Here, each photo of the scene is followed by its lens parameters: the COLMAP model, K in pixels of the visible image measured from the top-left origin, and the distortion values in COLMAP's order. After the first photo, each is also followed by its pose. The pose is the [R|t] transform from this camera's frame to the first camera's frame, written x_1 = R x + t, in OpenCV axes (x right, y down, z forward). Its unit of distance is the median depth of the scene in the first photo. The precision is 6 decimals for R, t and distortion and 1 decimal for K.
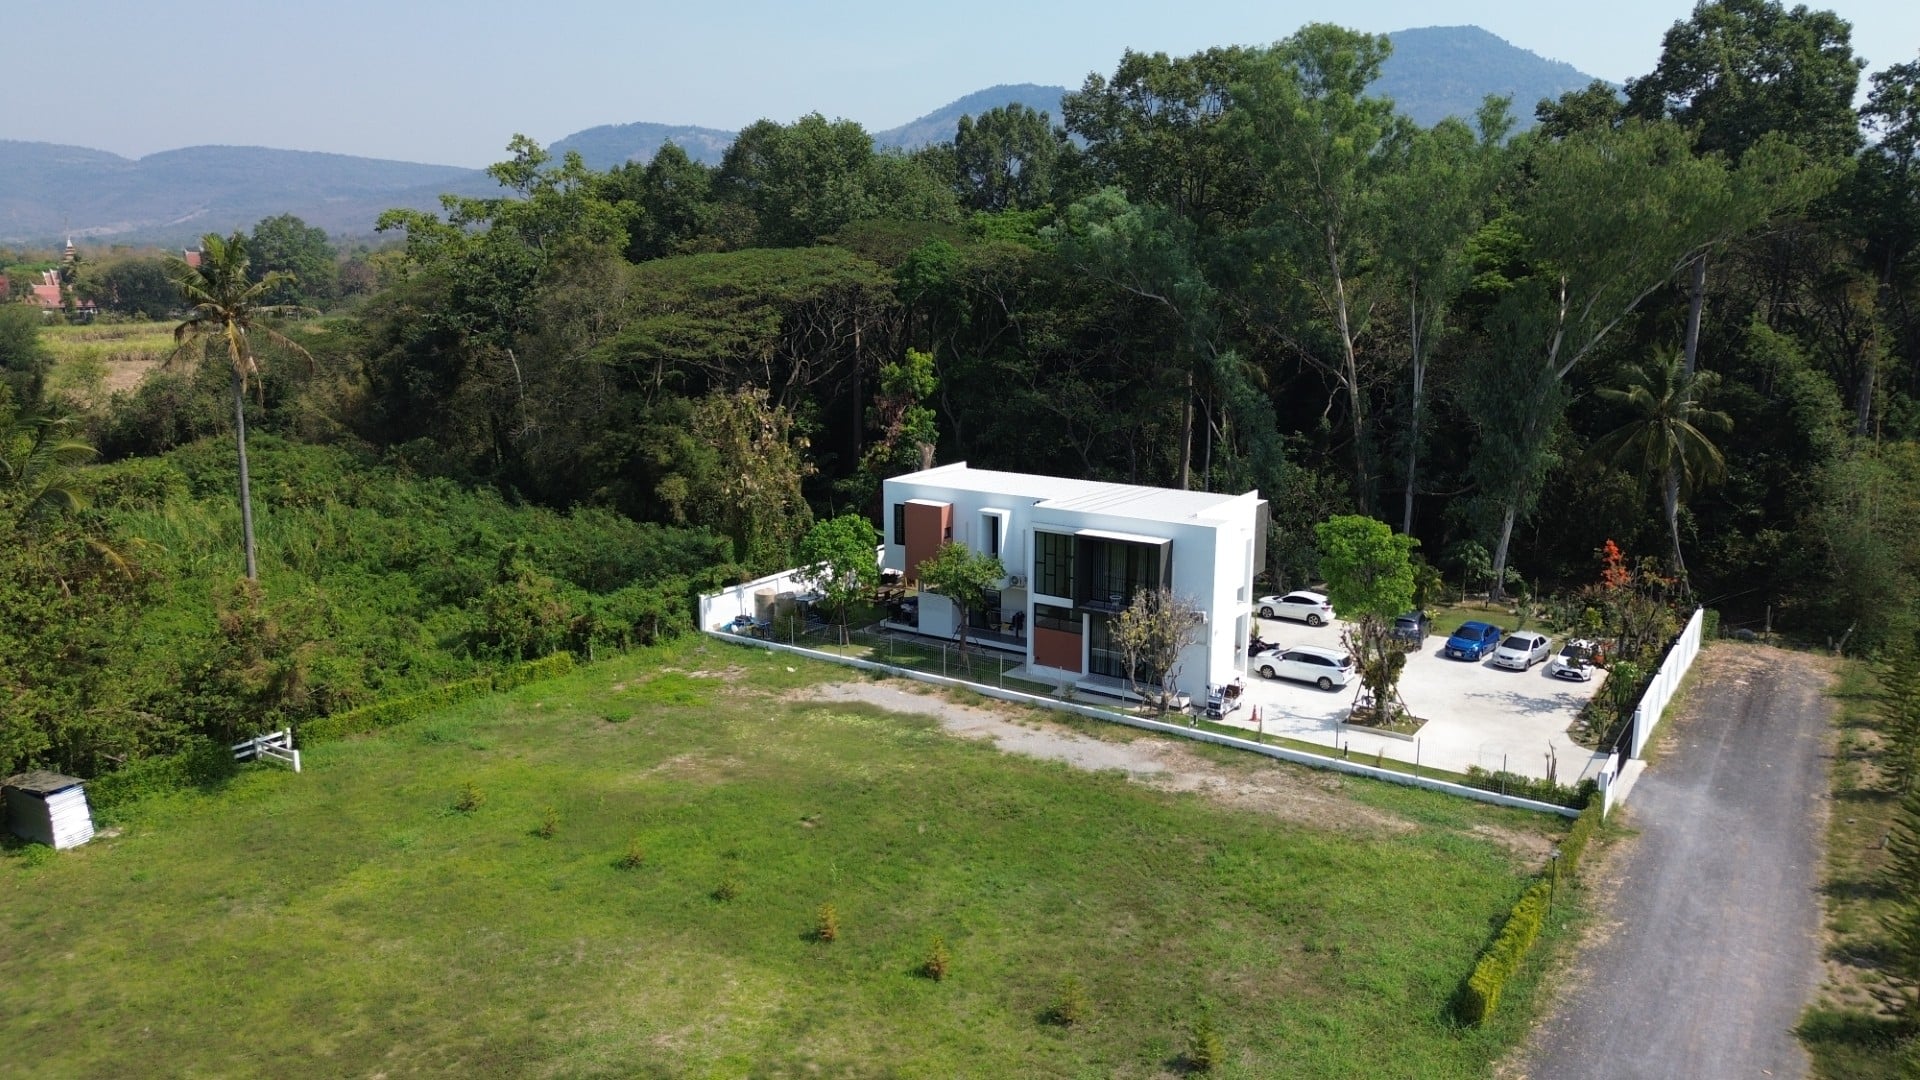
lens RADIAL K [[1353.0, 0, 967.6], [0, 1353.0, 534.3], [0, 0, 1]] dist [0.072632, -0.077496]
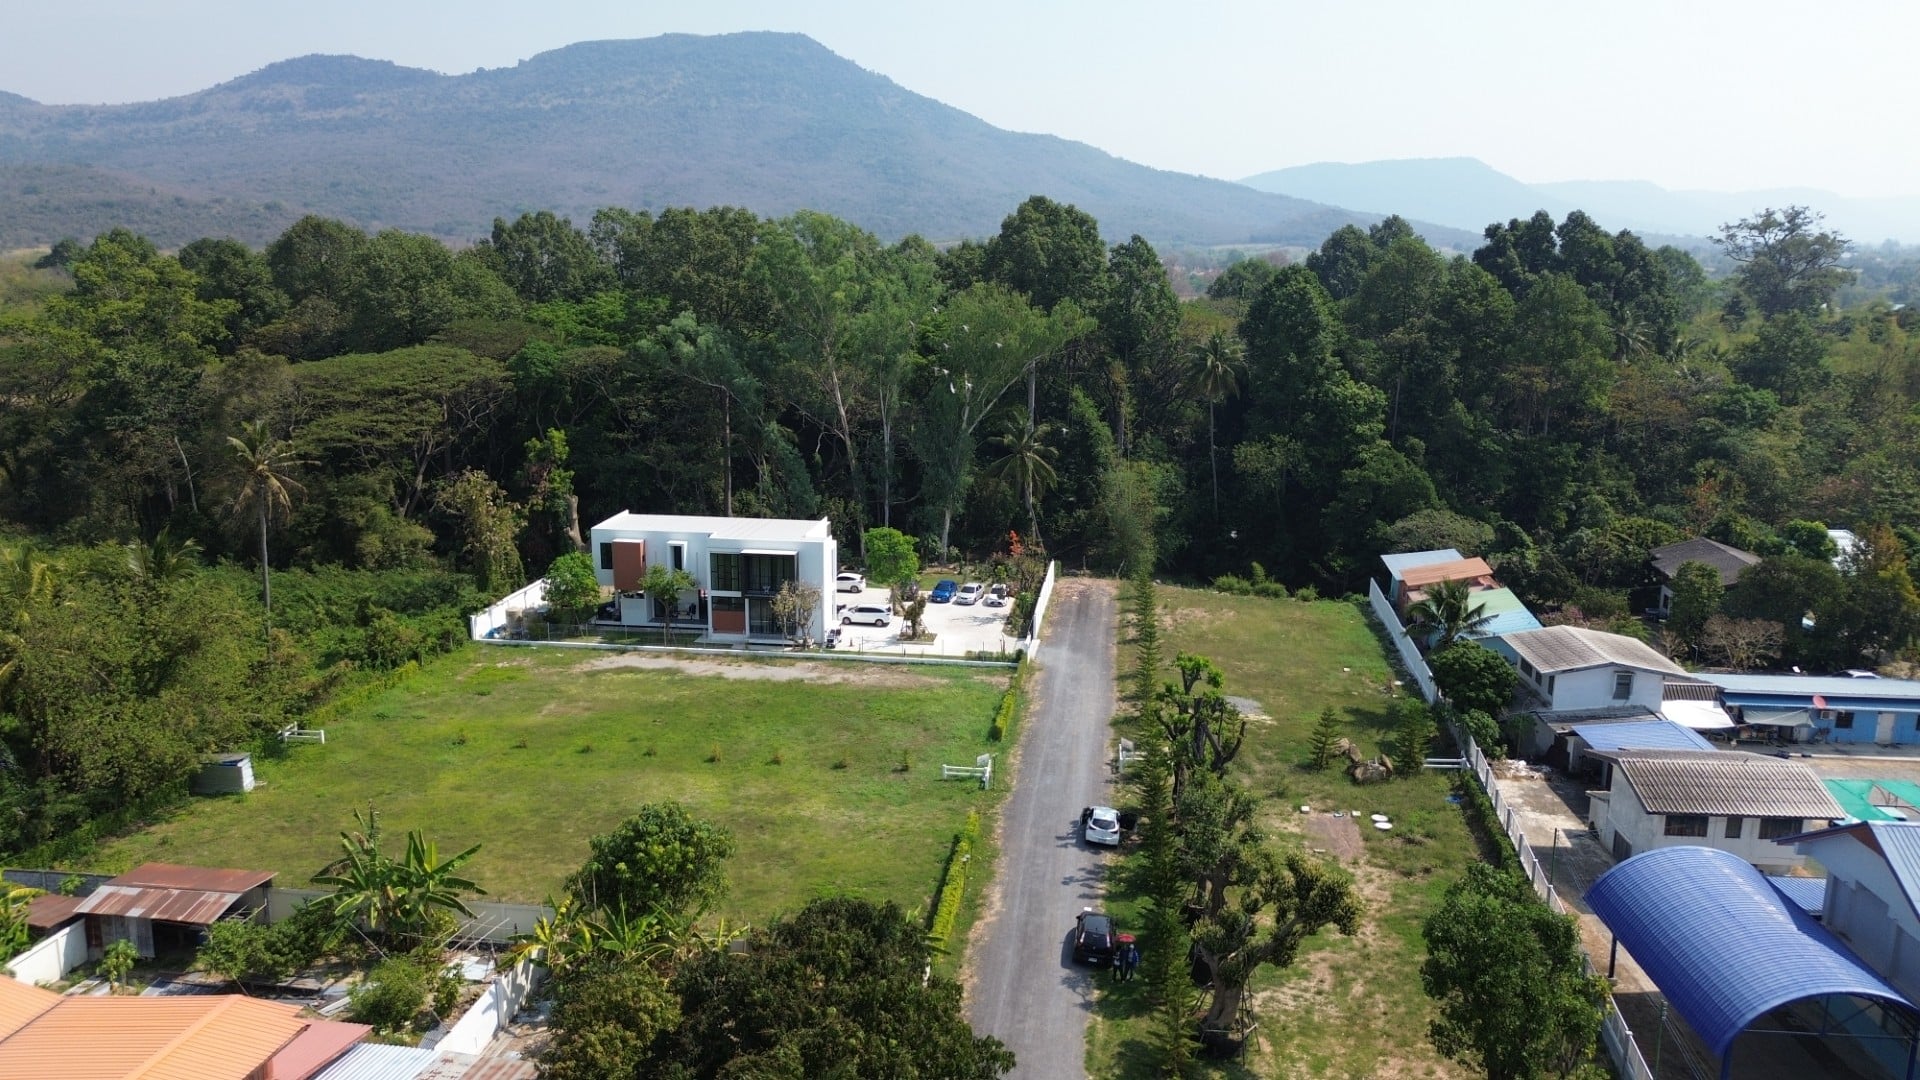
lens RADIAL K [[1328.2, 0, 967.2], [0, 1328.2, 532.9], [0, 0, 1]] dist [0.083484, -0.074771]
pose [[0.898588, -0.085940, 0.430296, -0.373882], [0.081683, 0.996254, 0.028396, -0.048635], [-0.431125, 0.009632, 0.902241, -0.627842]]
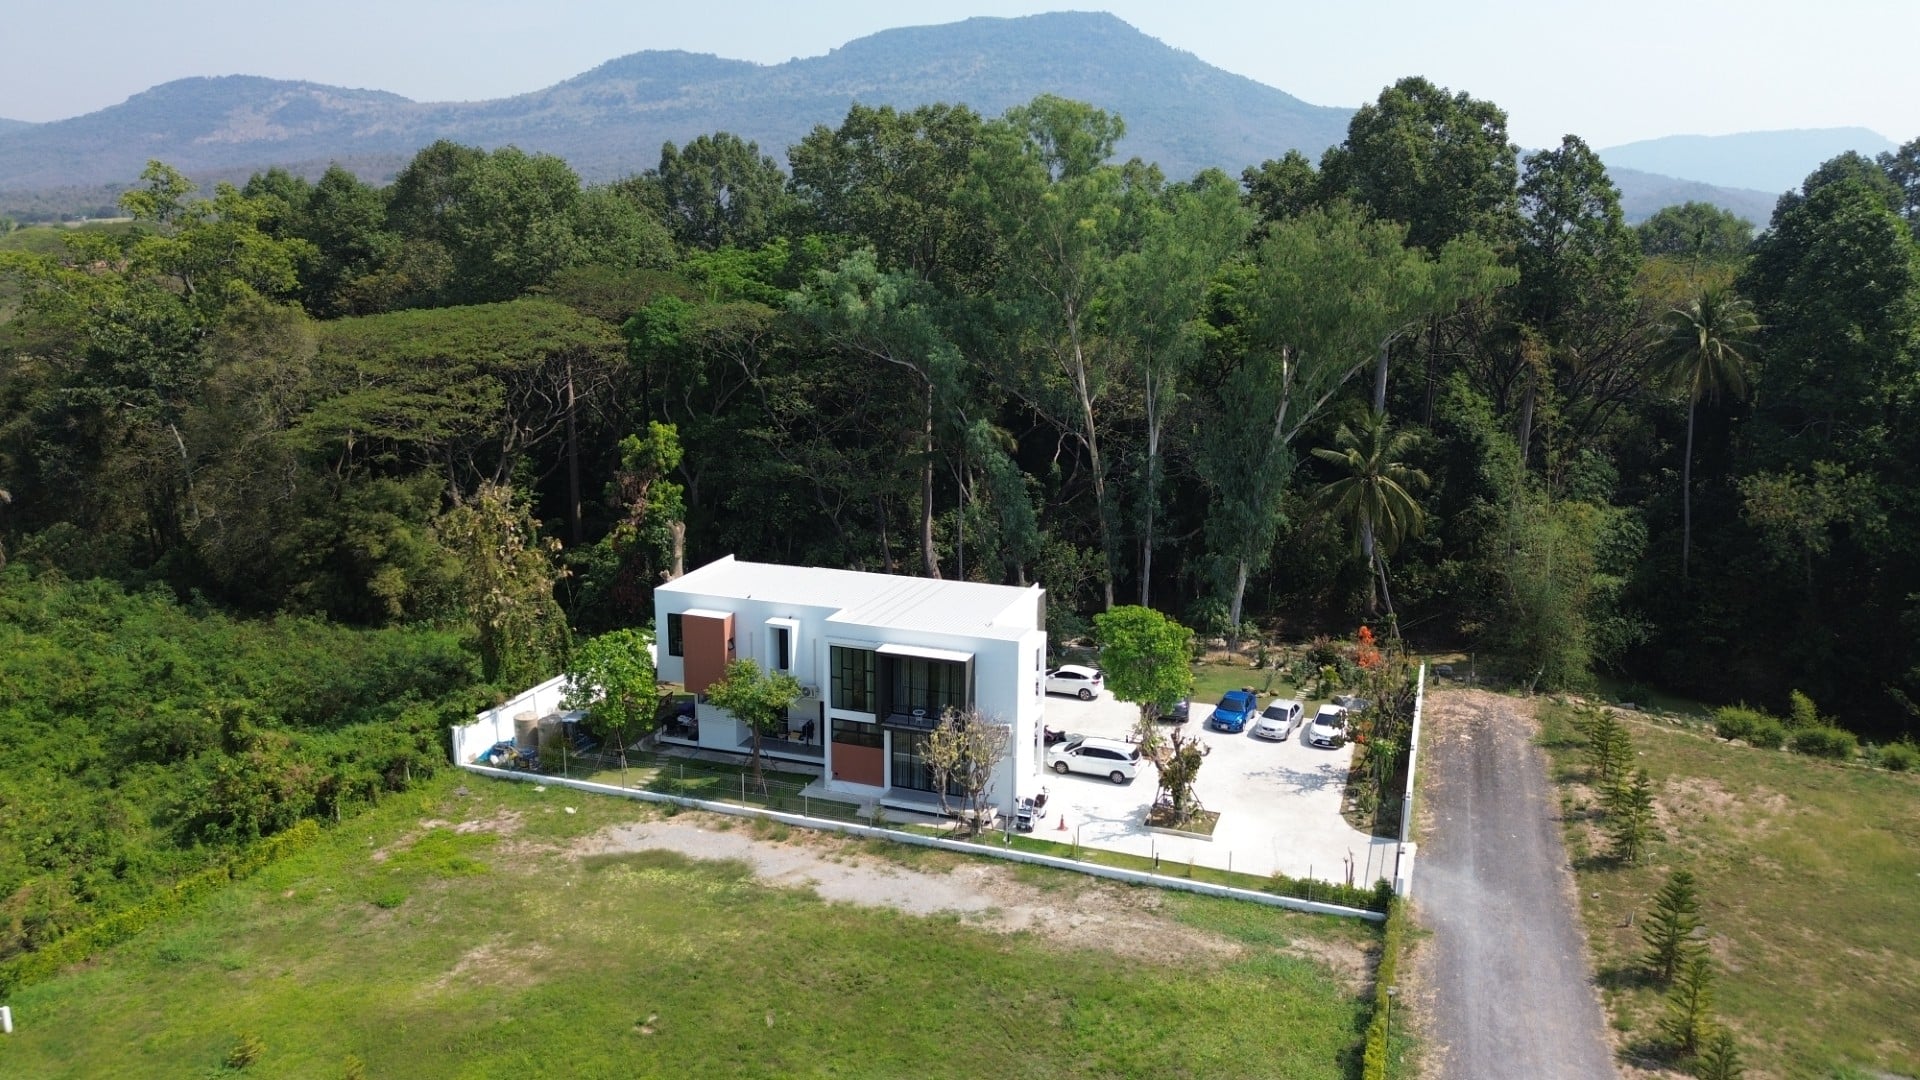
lens RADIAL K [[1353.0, 0, 967.6], [0, 1353.0, 534.3], [0, 0, 1]] dist [0.072632, -0.077496]
pose [[0.970917, -0.046923, 0.234772, -0.079425], [0.042394, 0.998805, 0.024306, -0.103352], [-0.235632, -0.013646, 0.971747, 0.030053]]
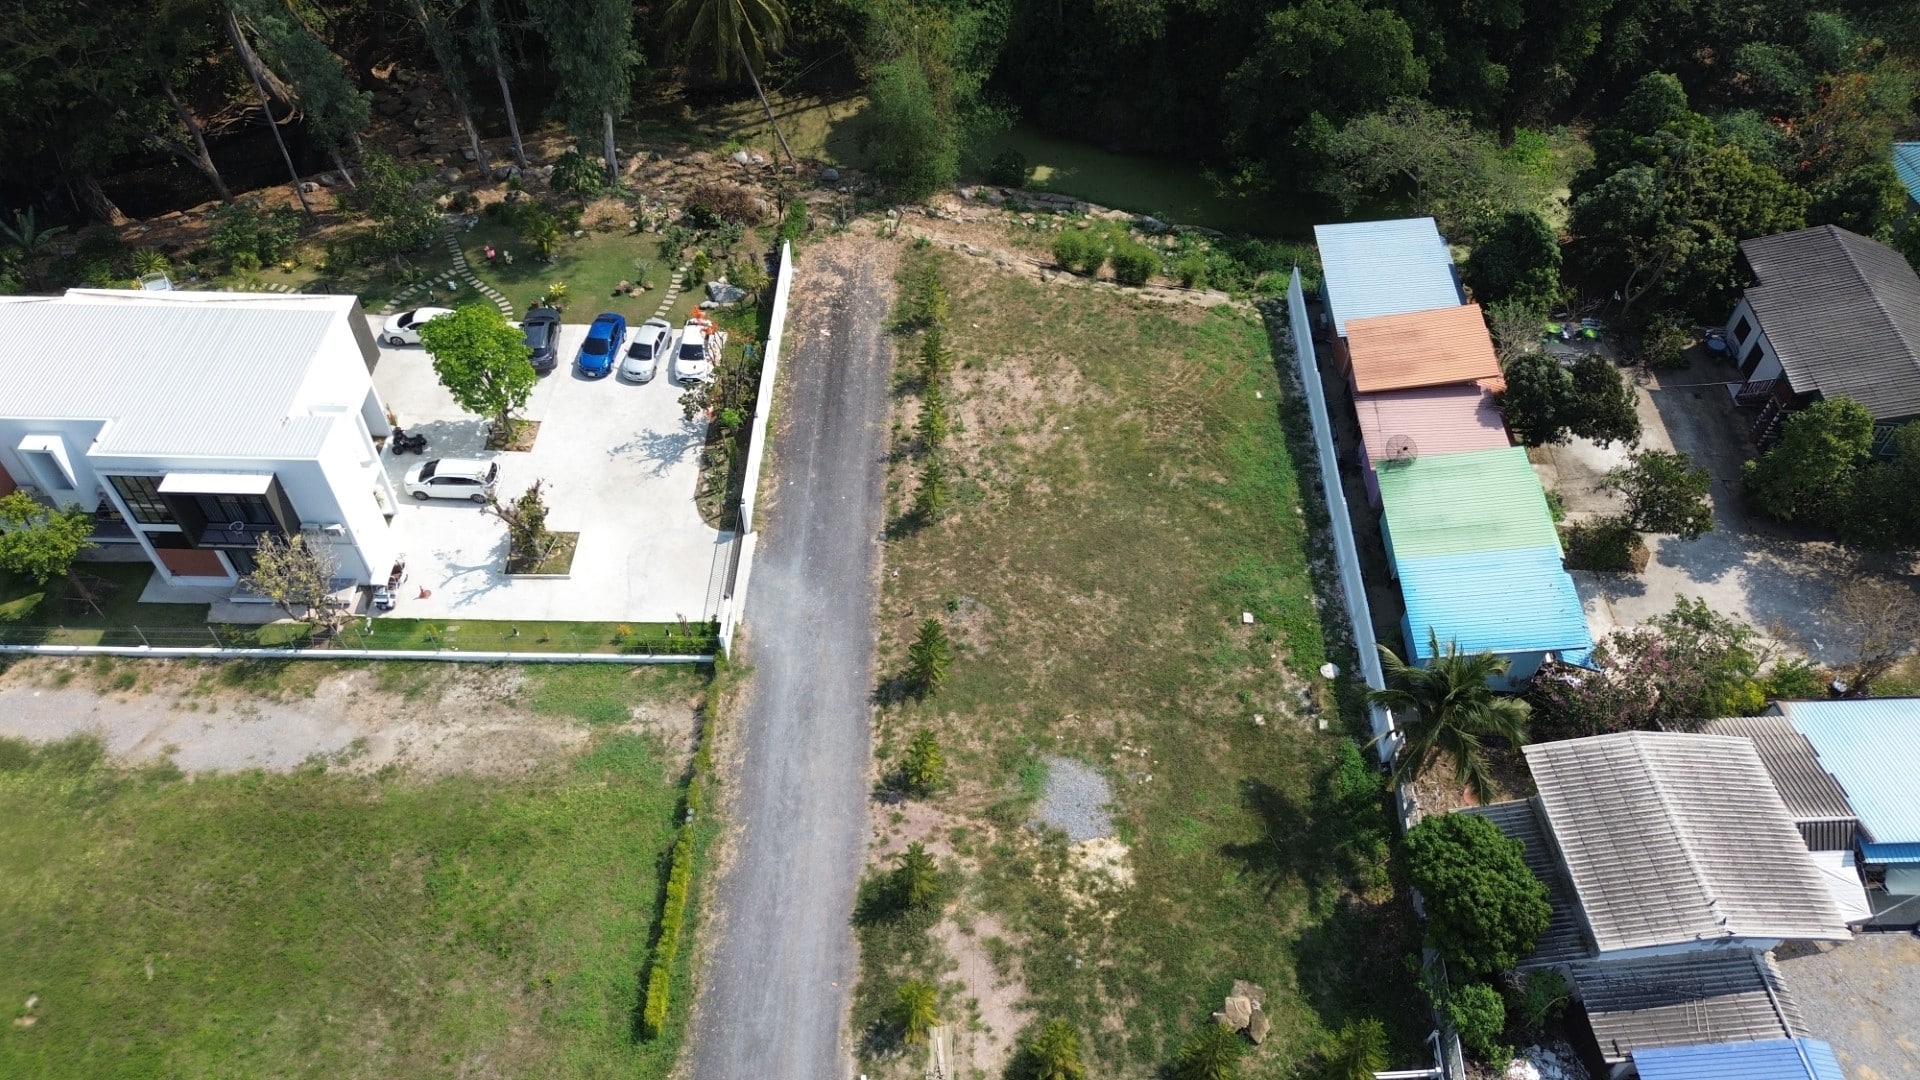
lens RADIAL K [[1340.3, 0, 960.0], [0, 1340.3, 540.0], [0, 0, 1]] dist [0.065418, -0.062910]
pose [[0.841188, -0.397537, 0.366560, 0.178470], [0.091540, 0.772788, 0.628028, -0.481795], [-0.532938, -0.494735, 0.686451, 0.070268]]
